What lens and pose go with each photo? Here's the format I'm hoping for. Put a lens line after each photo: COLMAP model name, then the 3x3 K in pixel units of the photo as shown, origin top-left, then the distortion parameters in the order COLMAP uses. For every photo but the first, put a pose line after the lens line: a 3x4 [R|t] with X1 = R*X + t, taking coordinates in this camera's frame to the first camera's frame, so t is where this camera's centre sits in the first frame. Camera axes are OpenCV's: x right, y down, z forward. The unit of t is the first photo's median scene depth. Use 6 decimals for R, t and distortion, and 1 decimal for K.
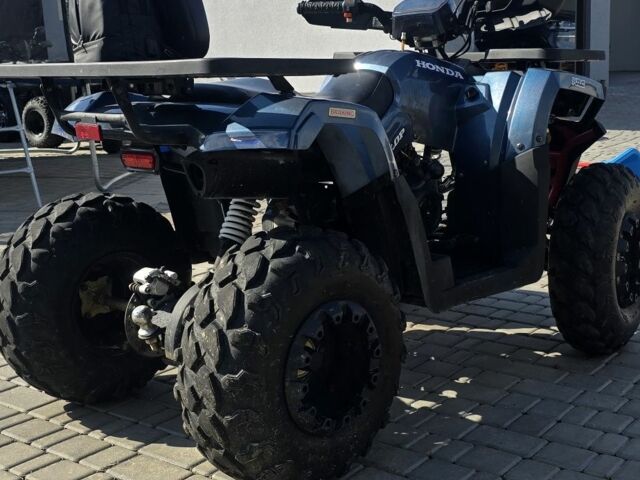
lens RADIAL K [[929.9, 0, 320.0], [0, 929.9, 240.0], [0, 0, 1]] dist [0.159641, -0.706278]
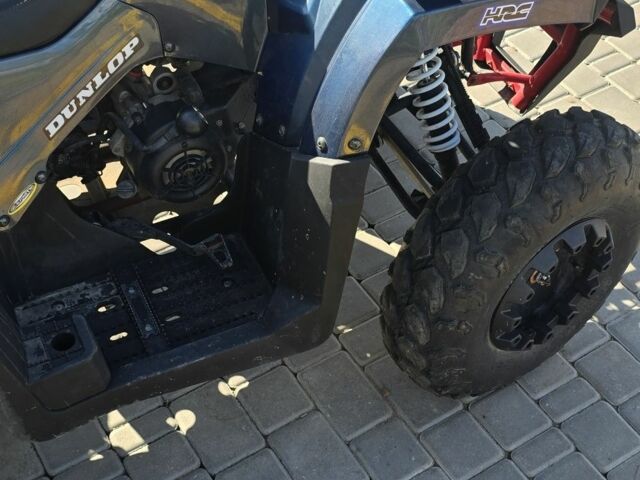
lens RADIAL K [[929.9, 0, 320.0], [0, 929.9, 240.0], [0, 0, 1]] dist [0.159641, -0.706278]
pose [[0.935197, 0.288450, -0.205436, 0.330499], [-0.106939, 0.783066, 0.612676, -0.367267], [0.337596, -0.551003, 0.763167, 0.568932]]
